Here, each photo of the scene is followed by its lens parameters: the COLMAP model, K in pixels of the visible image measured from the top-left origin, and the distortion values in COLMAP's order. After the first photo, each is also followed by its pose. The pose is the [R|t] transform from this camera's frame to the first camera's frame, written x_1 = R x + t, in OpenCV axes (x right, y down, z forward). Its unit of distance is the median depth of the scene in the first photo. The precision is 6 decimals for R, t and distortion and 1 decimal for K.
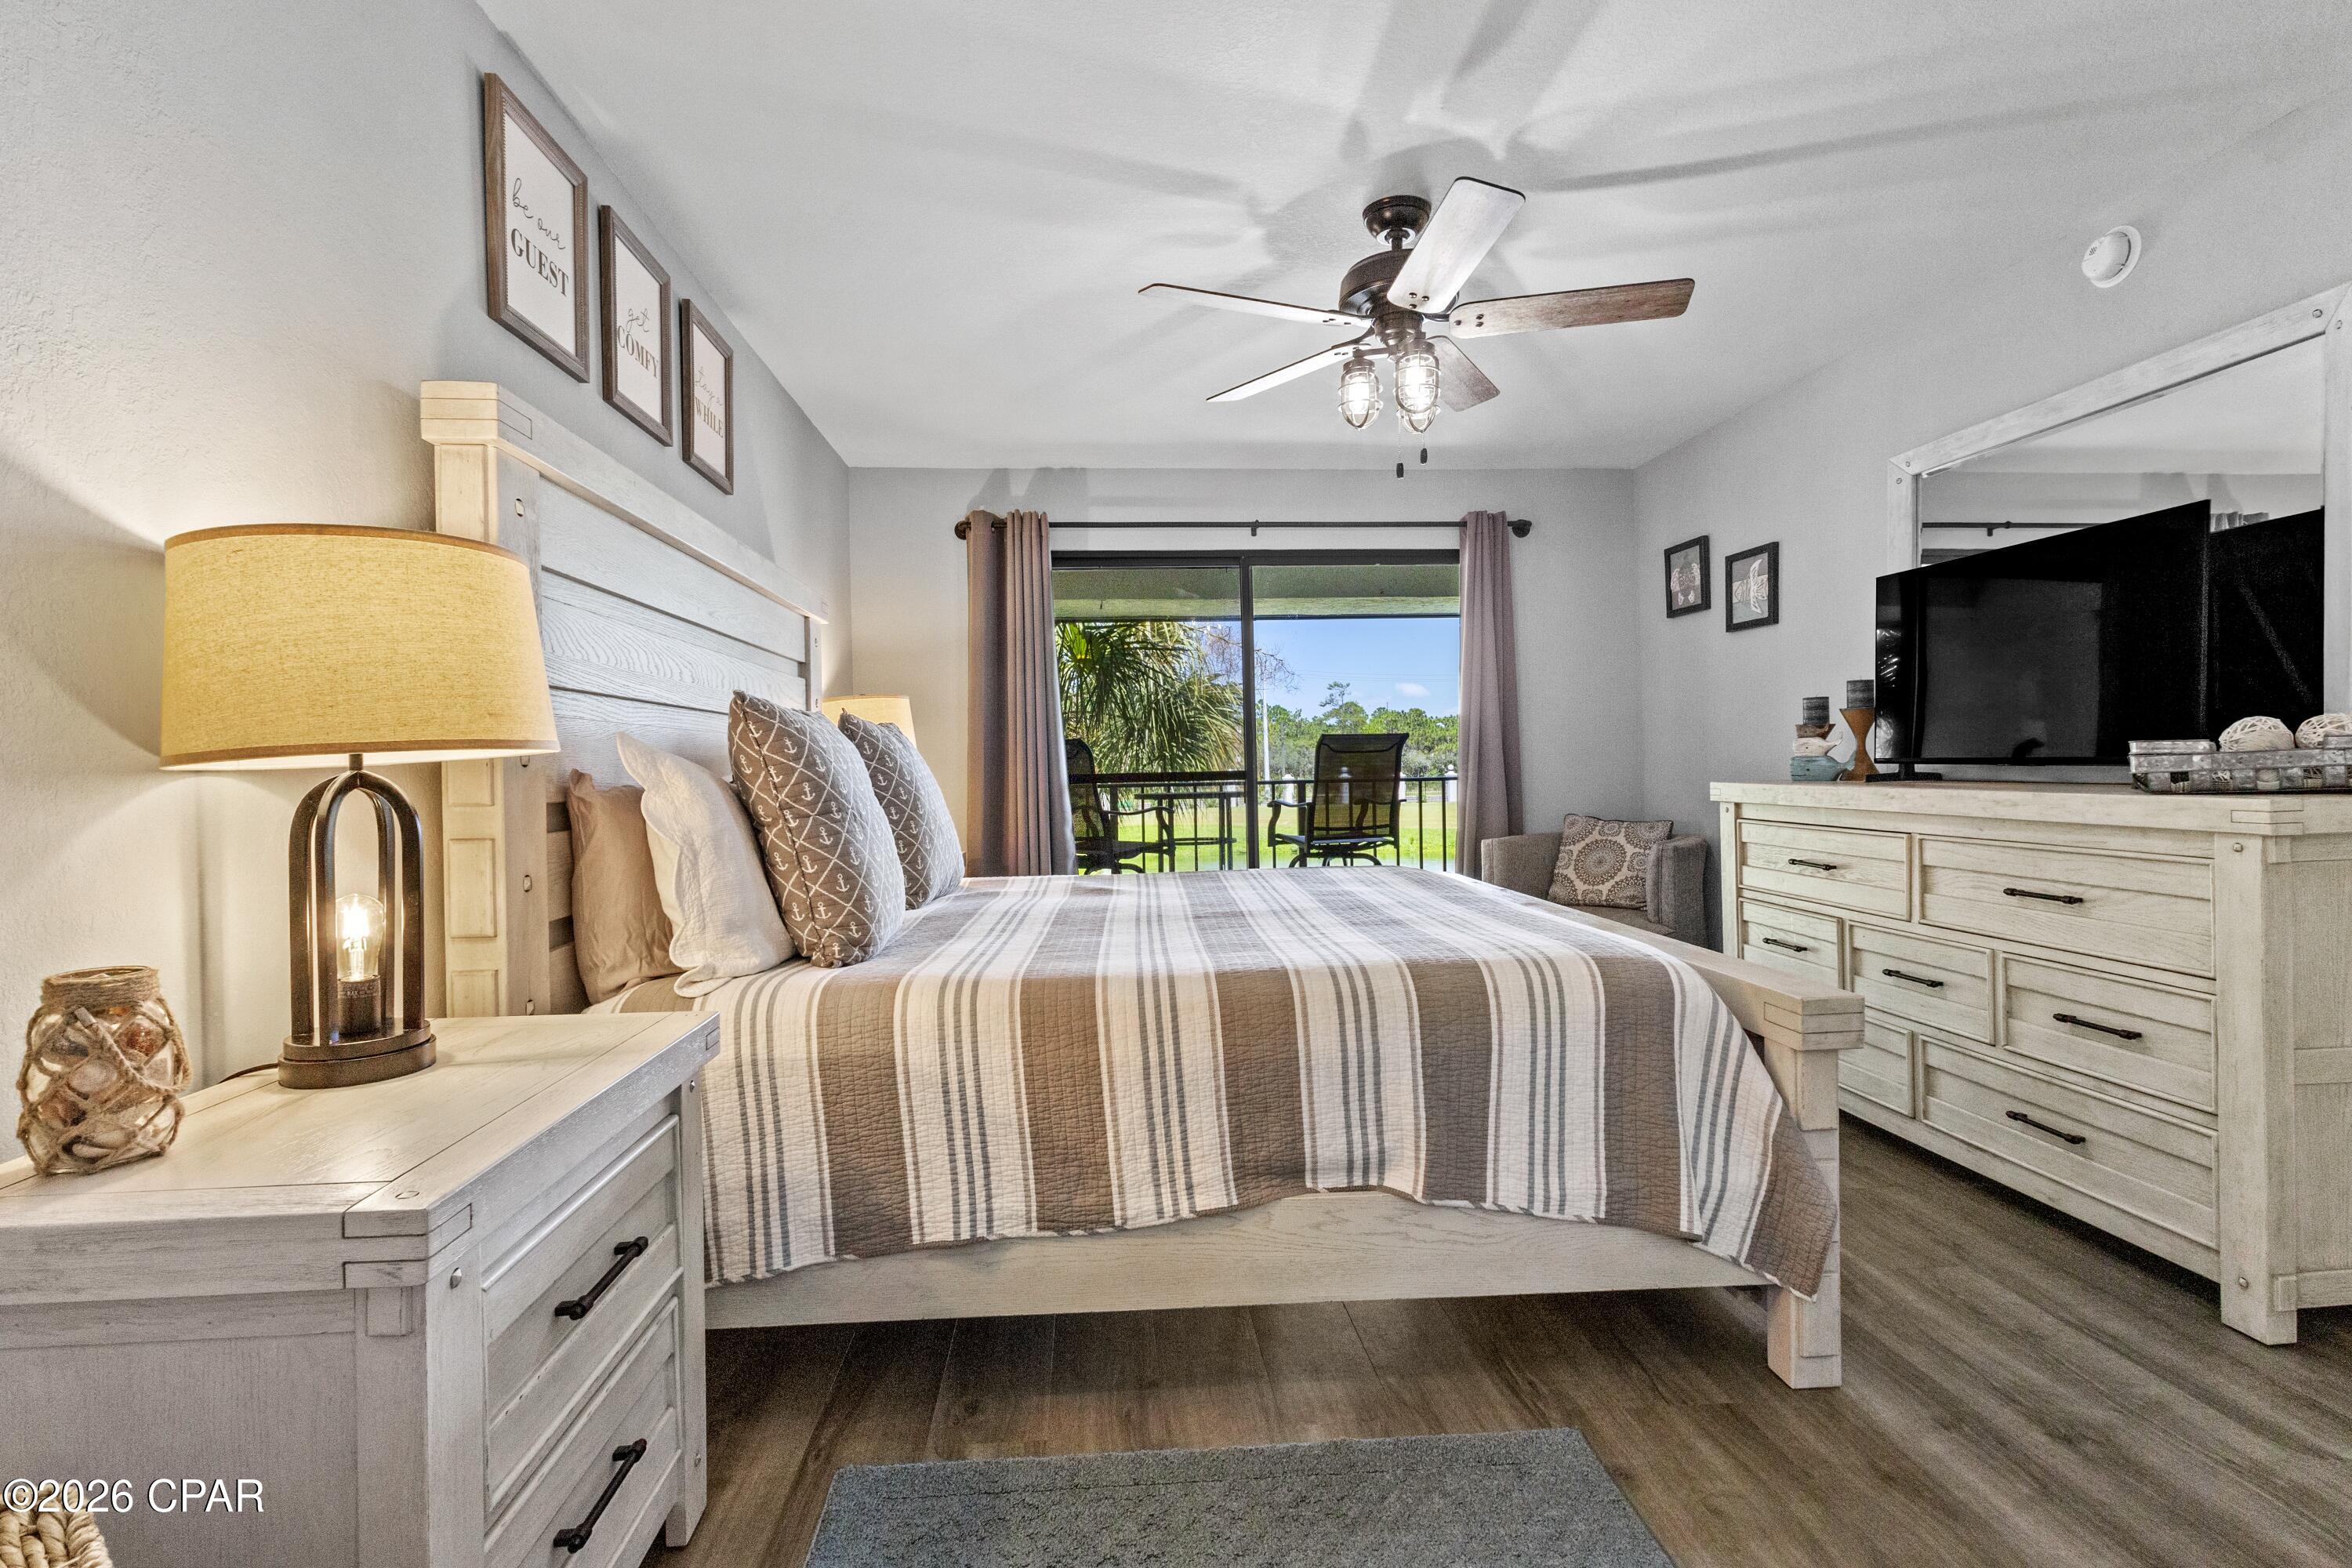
lens RADIAL K [[1080.4, 0, 1176.0], [0, 1080.4, 784.0], [0, 0, 1]] dist [0.003062, 0.000267]
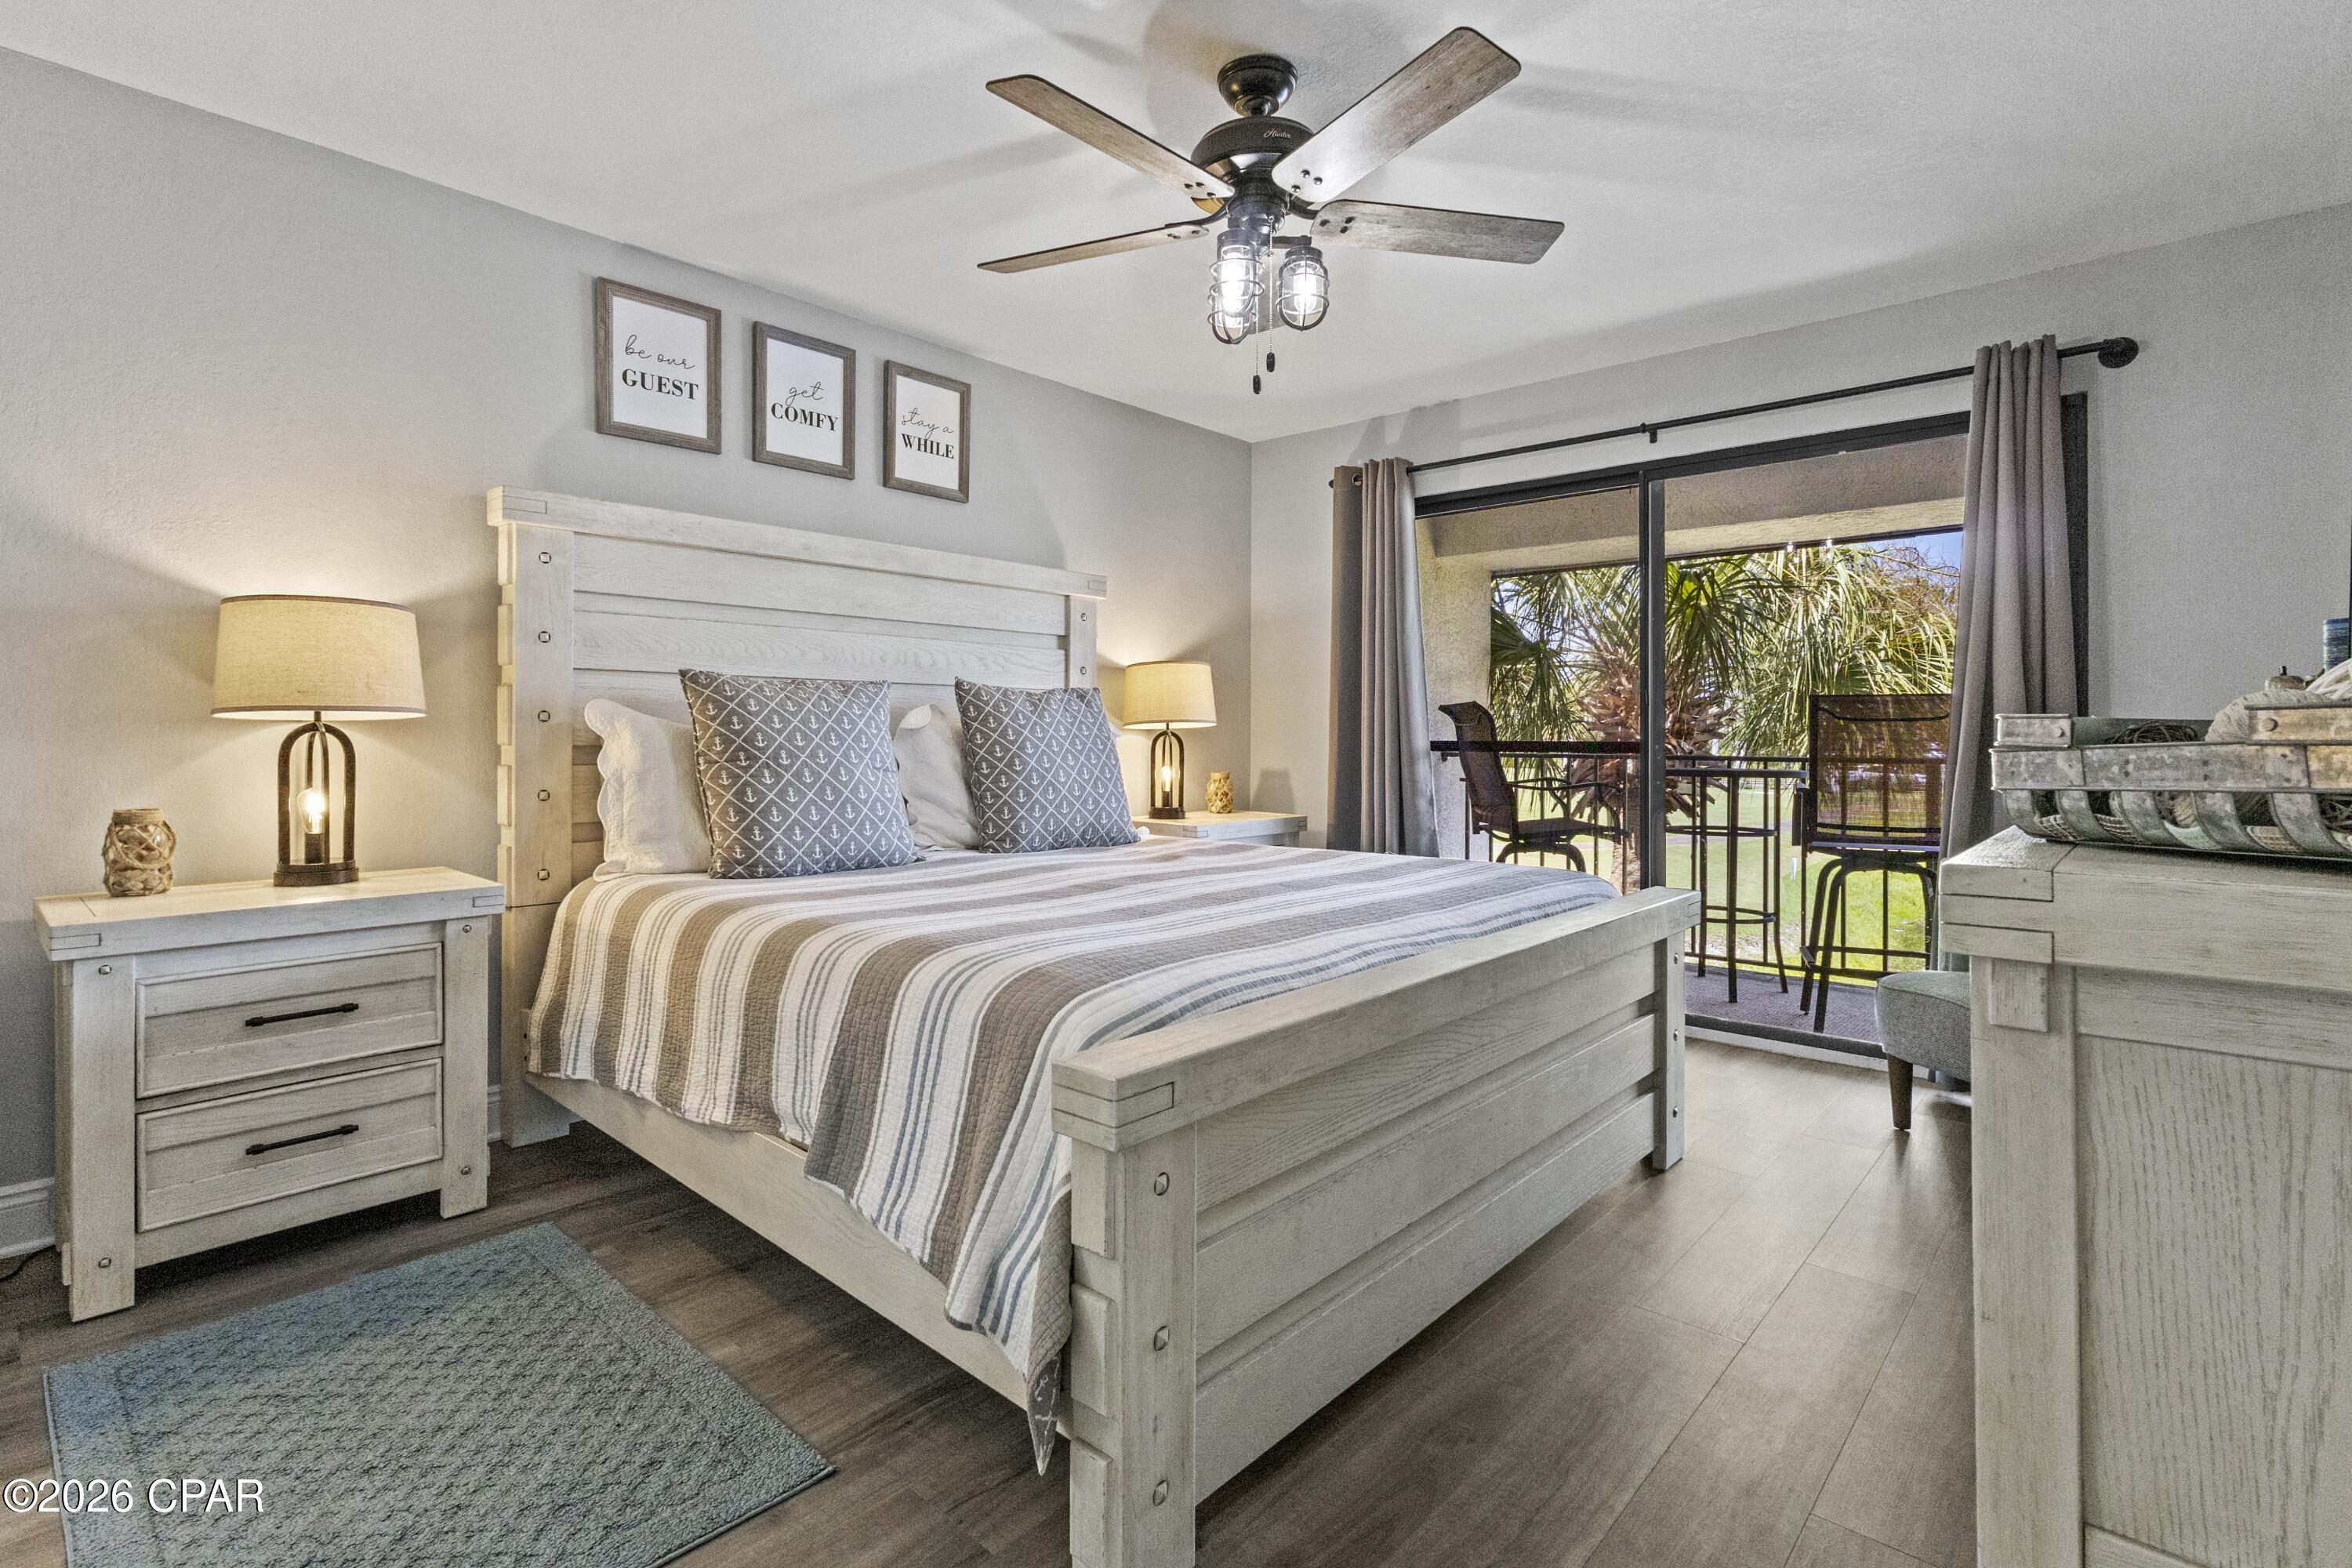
lens RADIAL K [[1109.8, 0, 1156.8], [0, 1109.8, 747.9], [0, 0, 1]] dist [0.001355, 0.001827]
pose [[0.684923, 0.030724, -0.727967, 1.005488], [-0.029605, 0.999459, 0.014327, -0.022753], [0.728013, 0.011739, 0.685462, 0.456338]]
